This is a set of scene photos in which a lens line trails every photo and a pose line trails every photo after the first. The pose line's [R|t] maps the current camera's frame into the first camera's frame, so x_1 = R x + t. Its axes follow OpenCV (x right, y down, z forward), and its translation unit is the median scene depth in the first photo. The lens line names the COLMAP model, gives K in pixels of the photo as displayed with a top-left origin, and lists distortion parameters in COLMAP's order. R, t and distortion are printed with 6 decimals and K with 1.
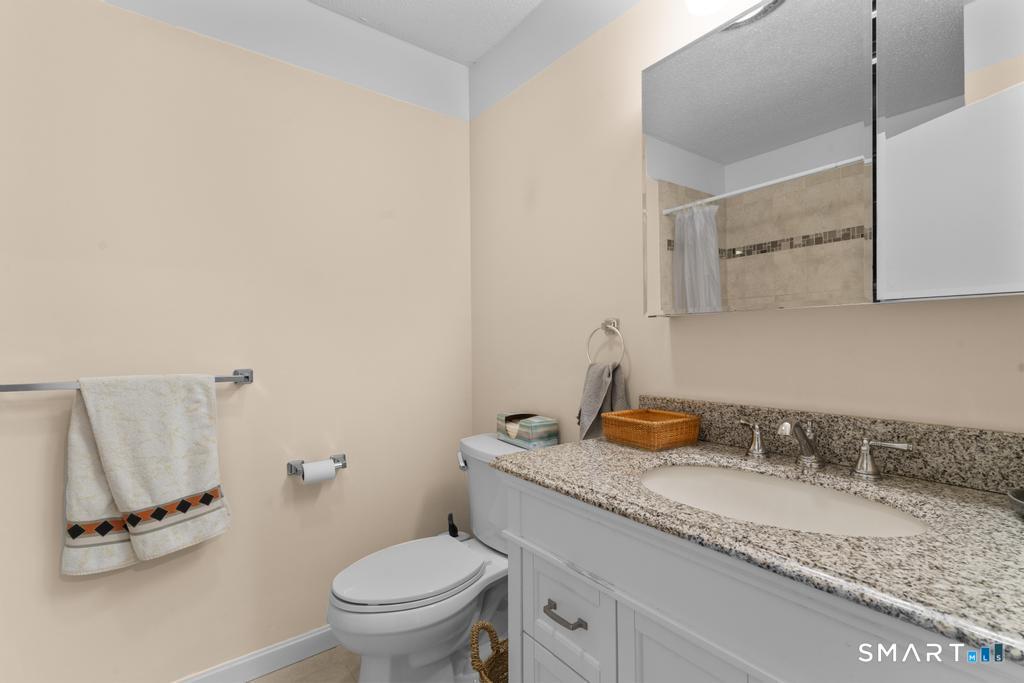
lens RADIAL K [[462.0, 0, 511.8], [0, 462.0, 342.3], [0, 0, 1]] dist [-0.007434, 0.004471]
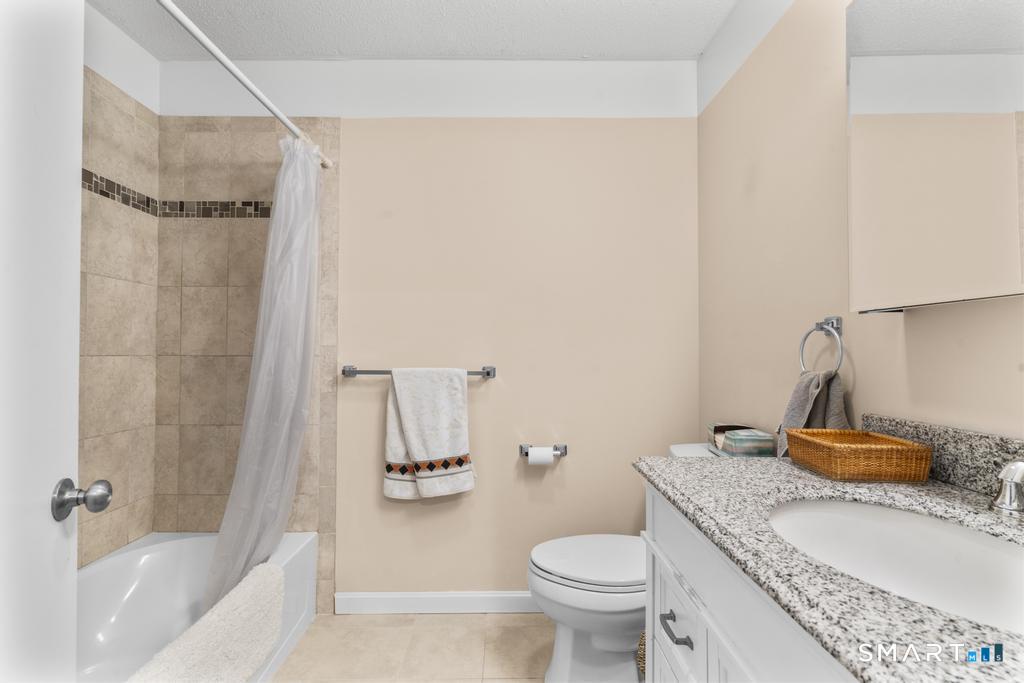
lens RADIAL K [[462.0, 0, 511.0], [0, 462.0, 343.4], [0, 0, 1]] dist [-0.007434, 0.004471]
pose [[0.799241, 0.000189, -0.601010, 0.291605], [-0.008334, 0.999907, -0.010769, 0.009811], [0.600953, 0.013615, 0.799169, 0.014969]]
